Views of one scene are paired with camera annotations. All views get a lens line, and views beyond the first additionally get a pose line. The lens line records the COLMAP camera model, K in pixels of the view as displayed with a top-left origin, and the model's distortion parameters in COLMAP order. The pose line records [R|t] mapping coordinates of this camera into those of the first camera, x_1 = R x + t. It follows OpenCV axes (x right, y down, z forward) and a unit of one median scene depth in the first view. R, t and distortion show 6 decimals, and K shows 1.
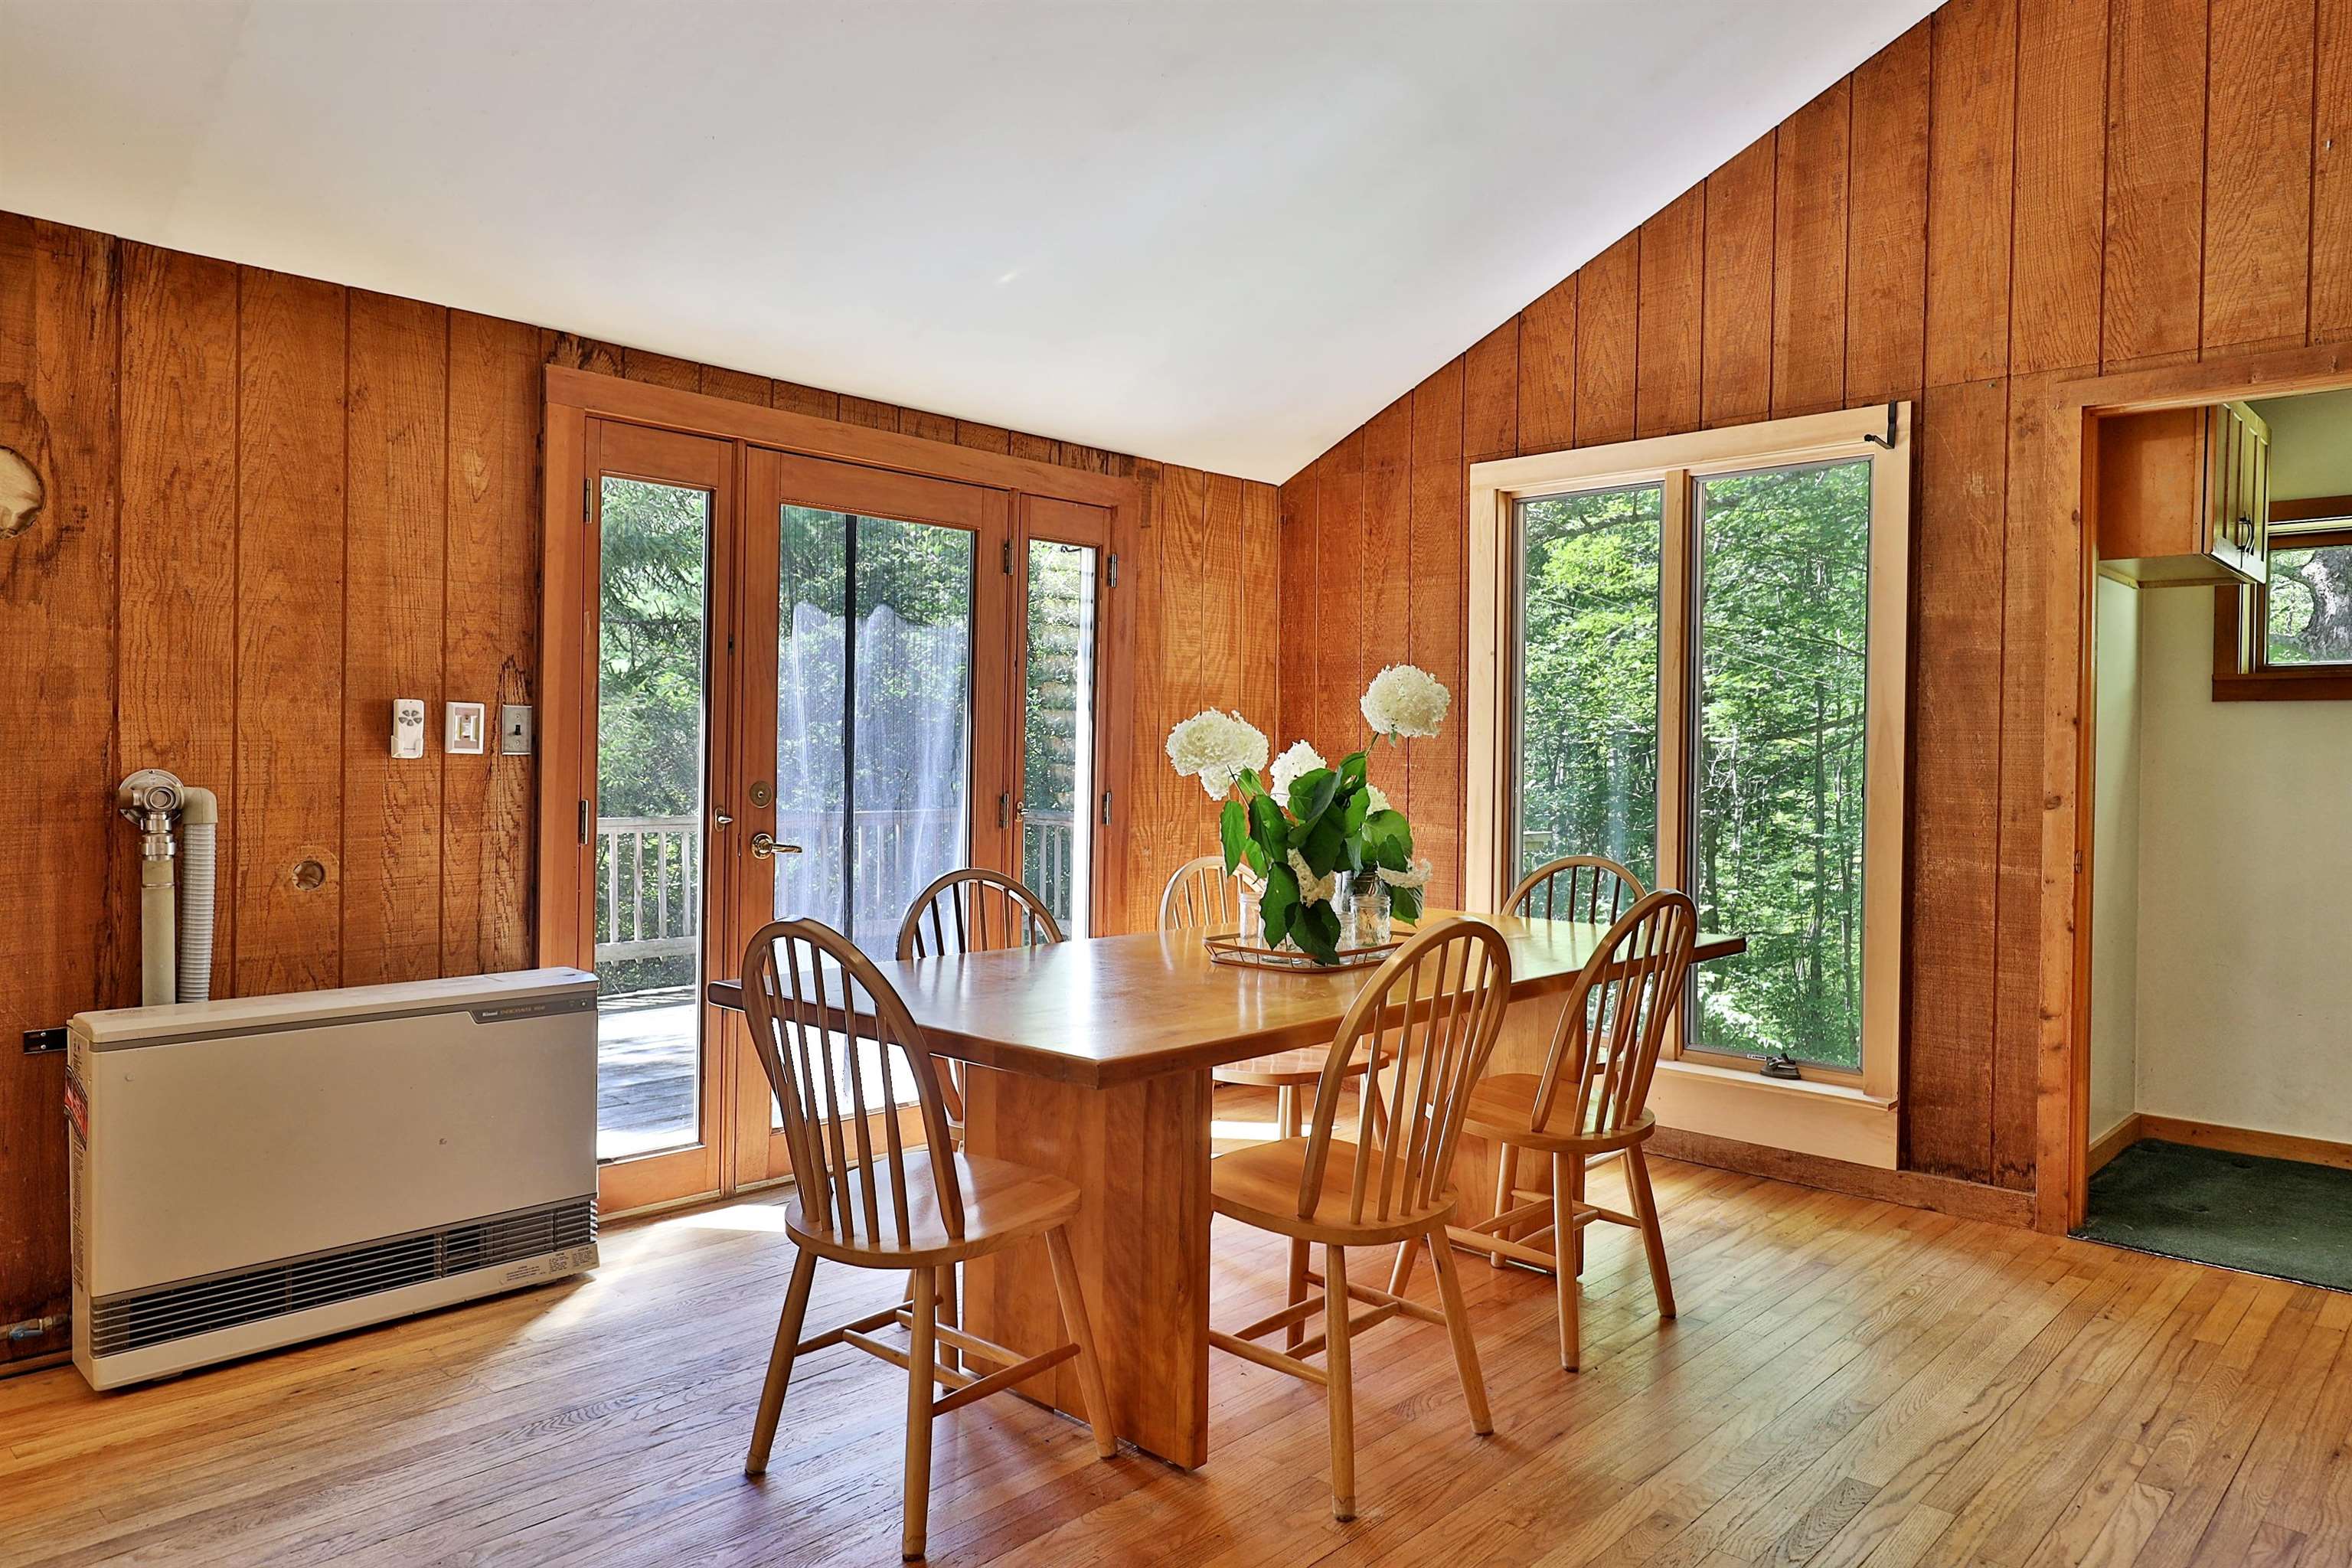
lens RADIAL K [[1478.3, 0, 1171.8], [0, 1478.3, 764.2], [0, 0, 1]] dist [-0.000501, 0.001057]
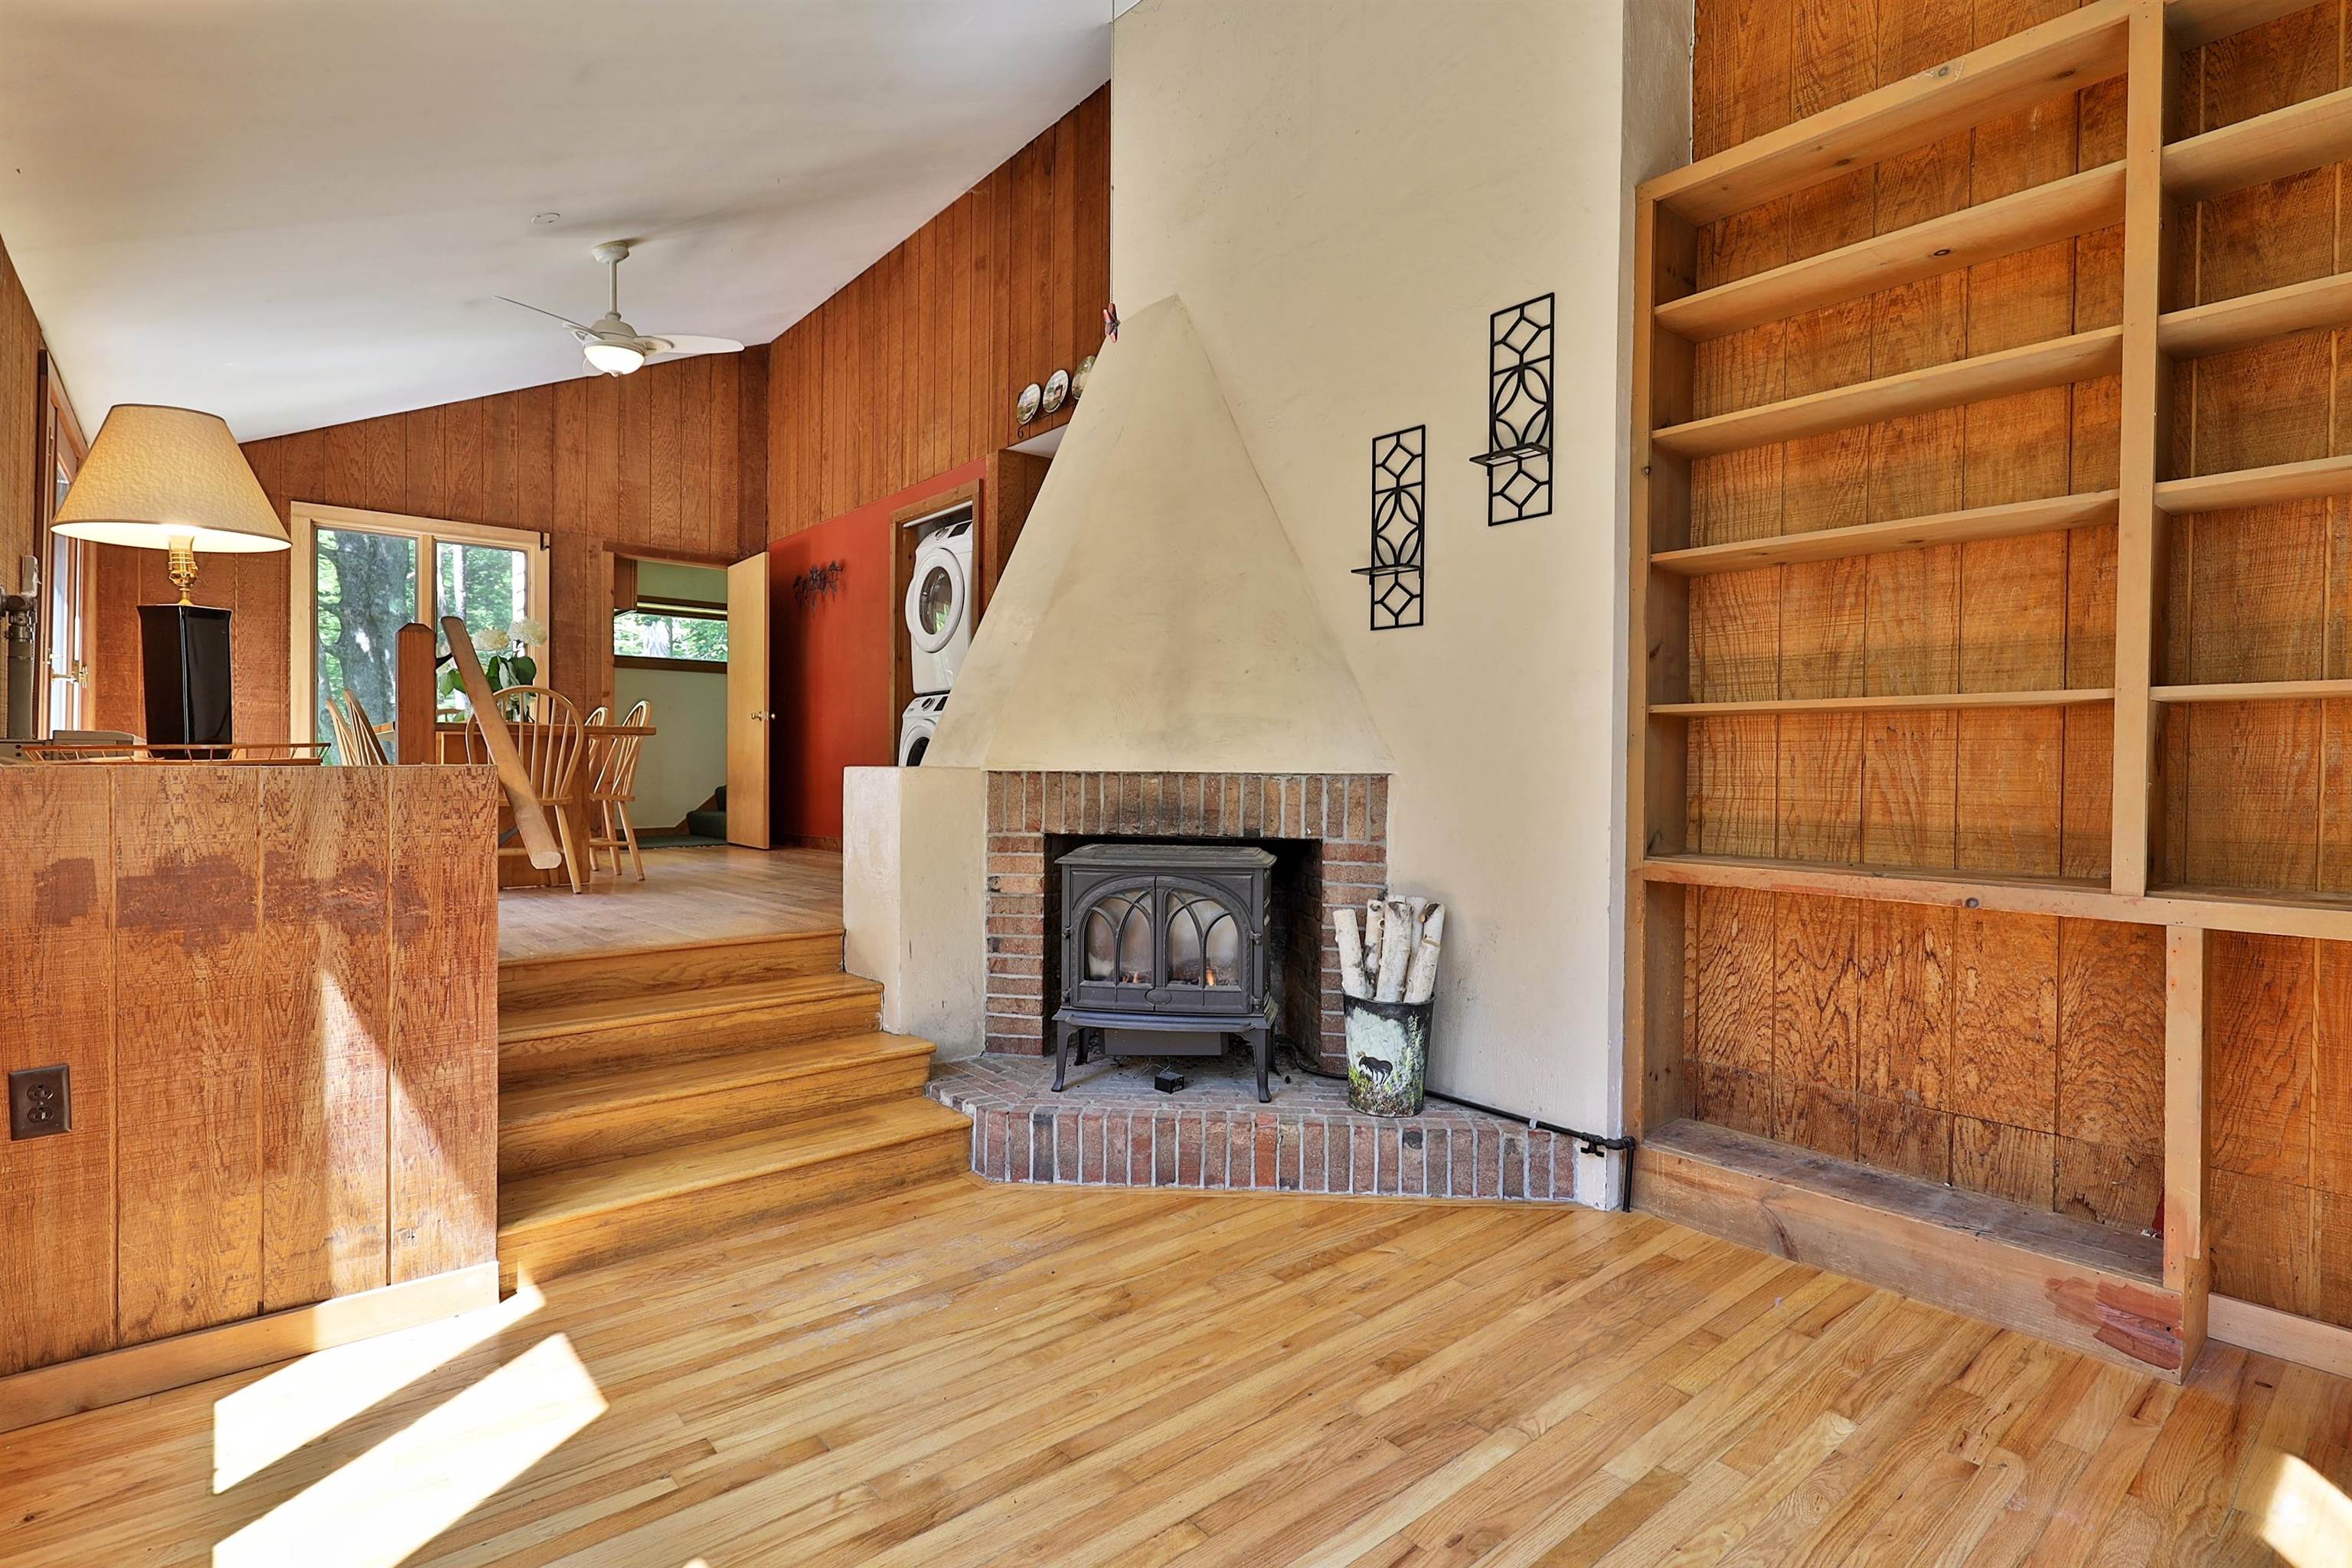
lens RADIAL K [[1127.9, 0, 1186.0], [0, 1127.9, 779.3], [0, 0, 1]] dist [0.005208, -0.002355]
pose [[0.097593, -0.016629, 0.995087, -1.314755], [0.007173, 0.999846, 0.016005, 0.150017], [-0.995201, 0.005576, 0.097697, -0.267662]]
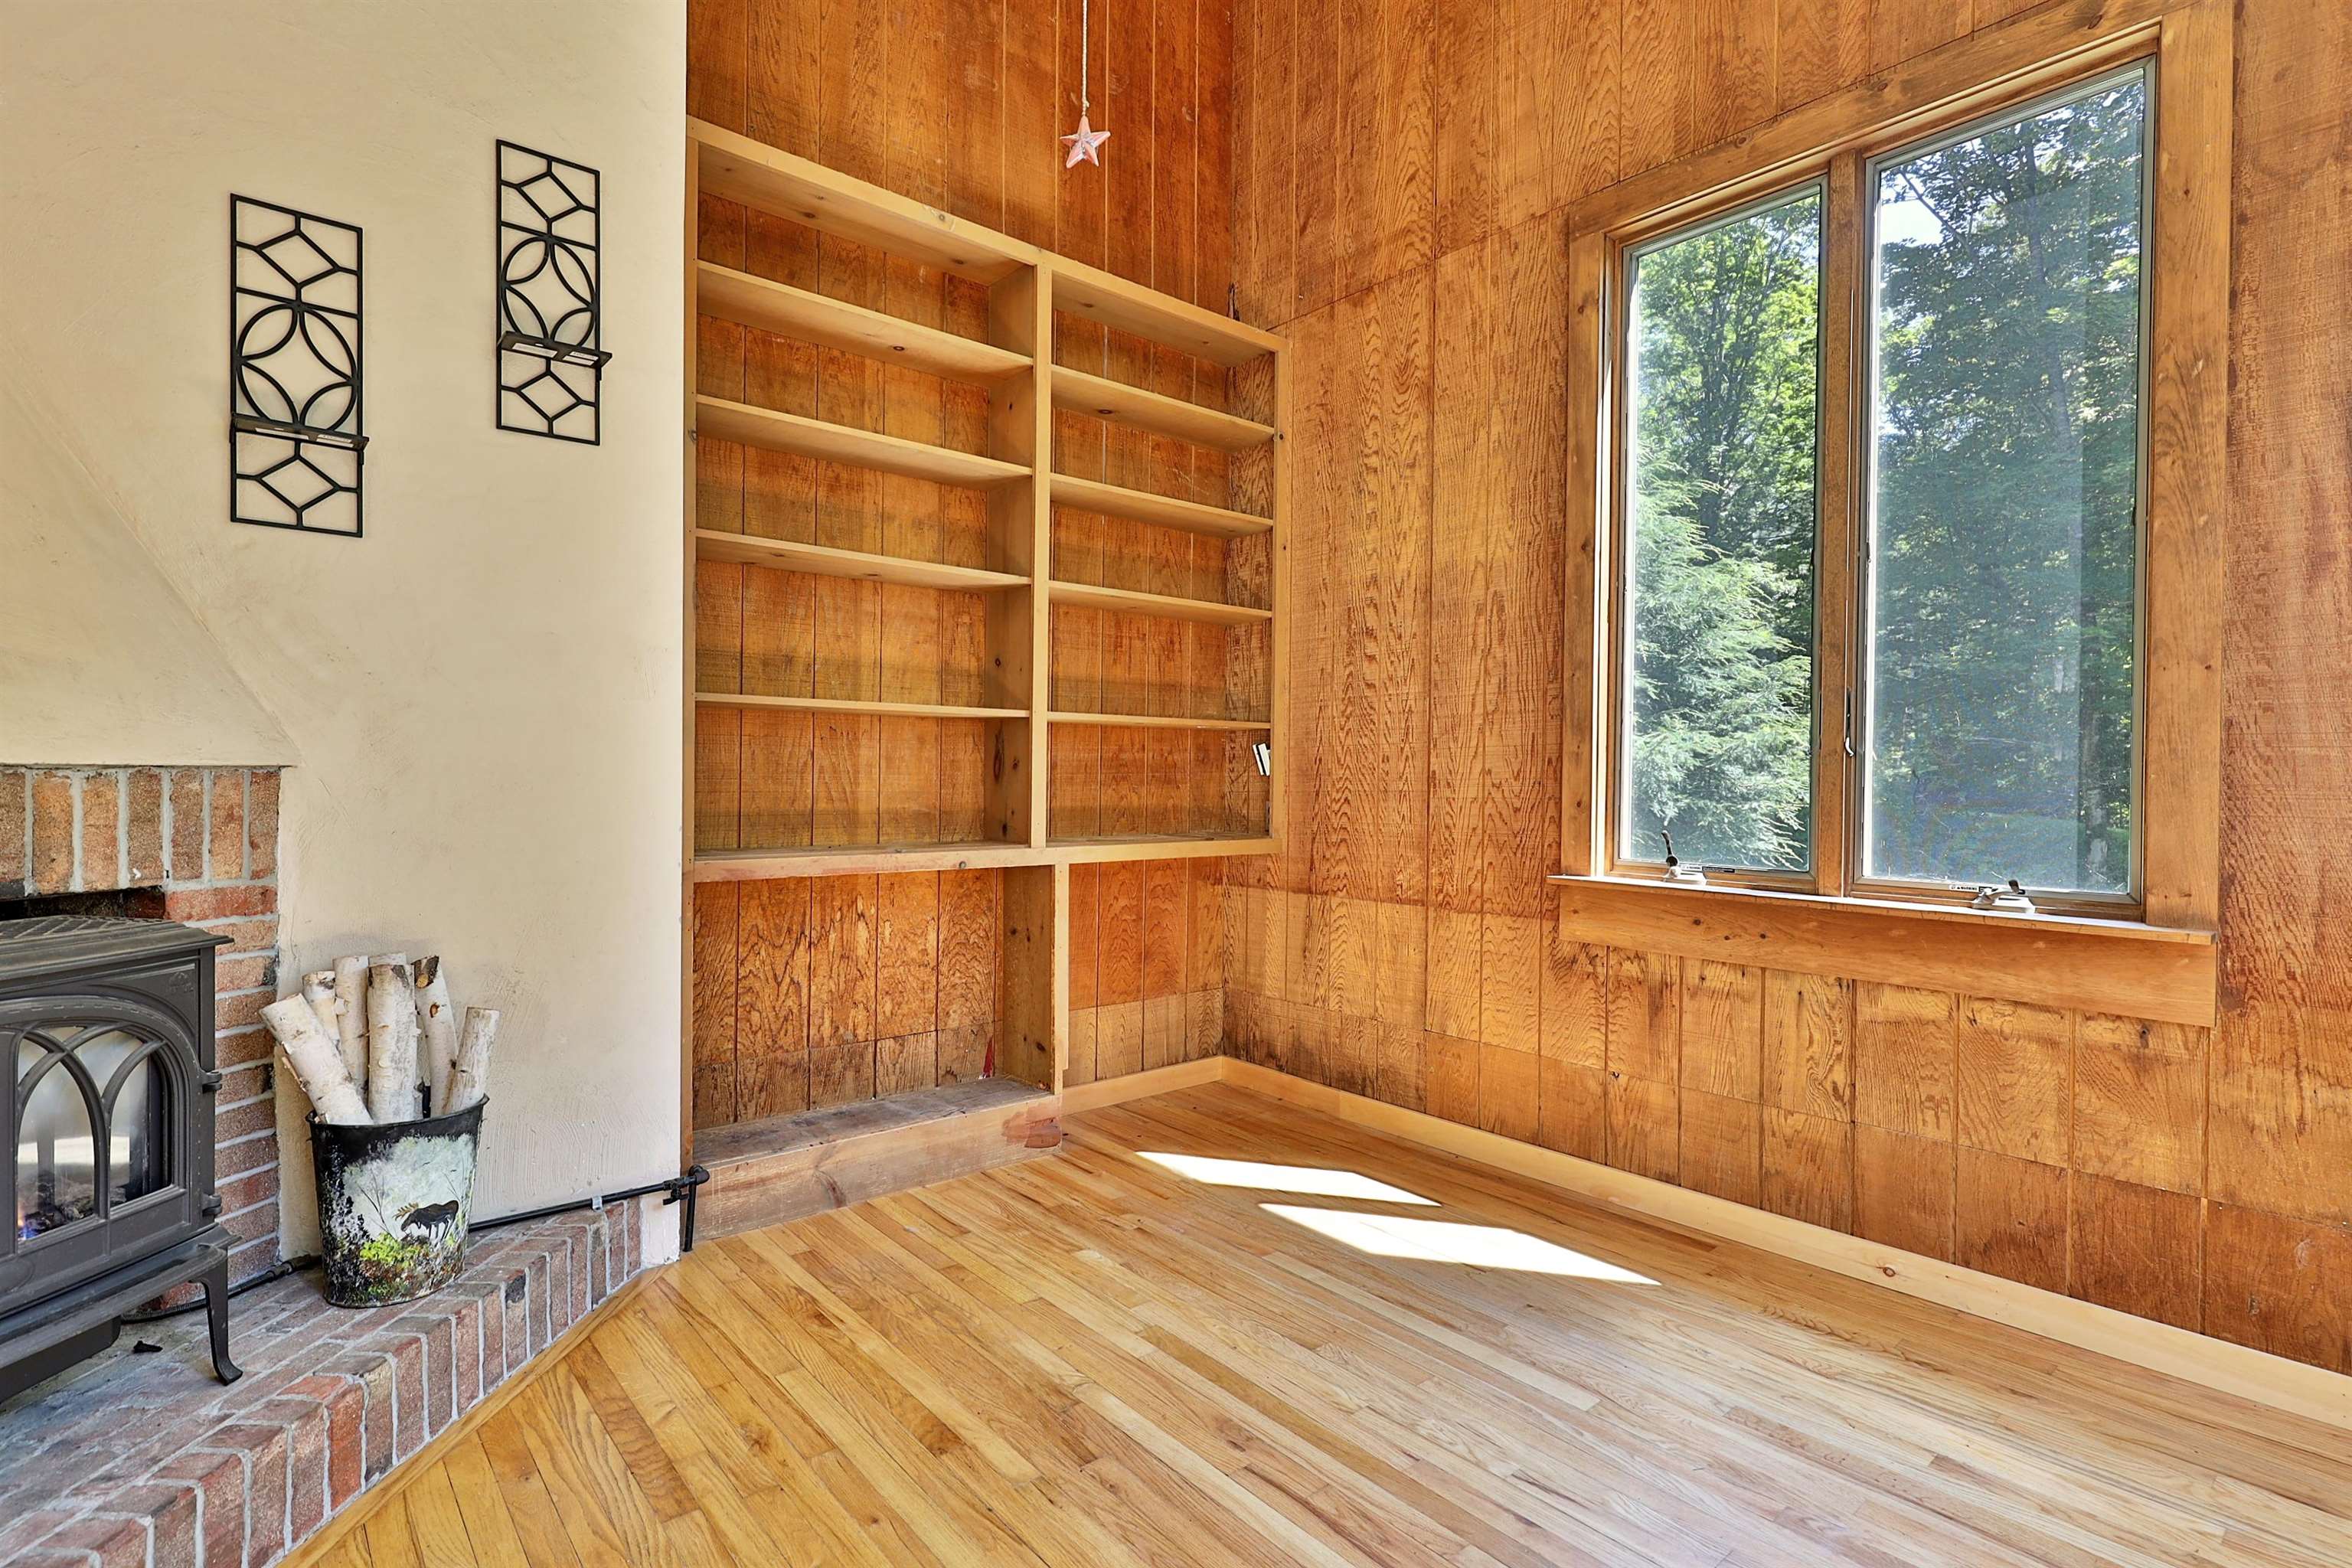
lens RADIAL K [[1127.9, 0, 1181.1], [0, 1127.9, 781.0], [0, 0, 1]] dist [0.005208, -0.002355]
pose [[-0.995323, -0.018263, 0.094862, -0.897206], [-0.016290, 0.999635, 0.021533, 0.149570], [-0.095220, 0.019887, -0.995258, 0.159635]]
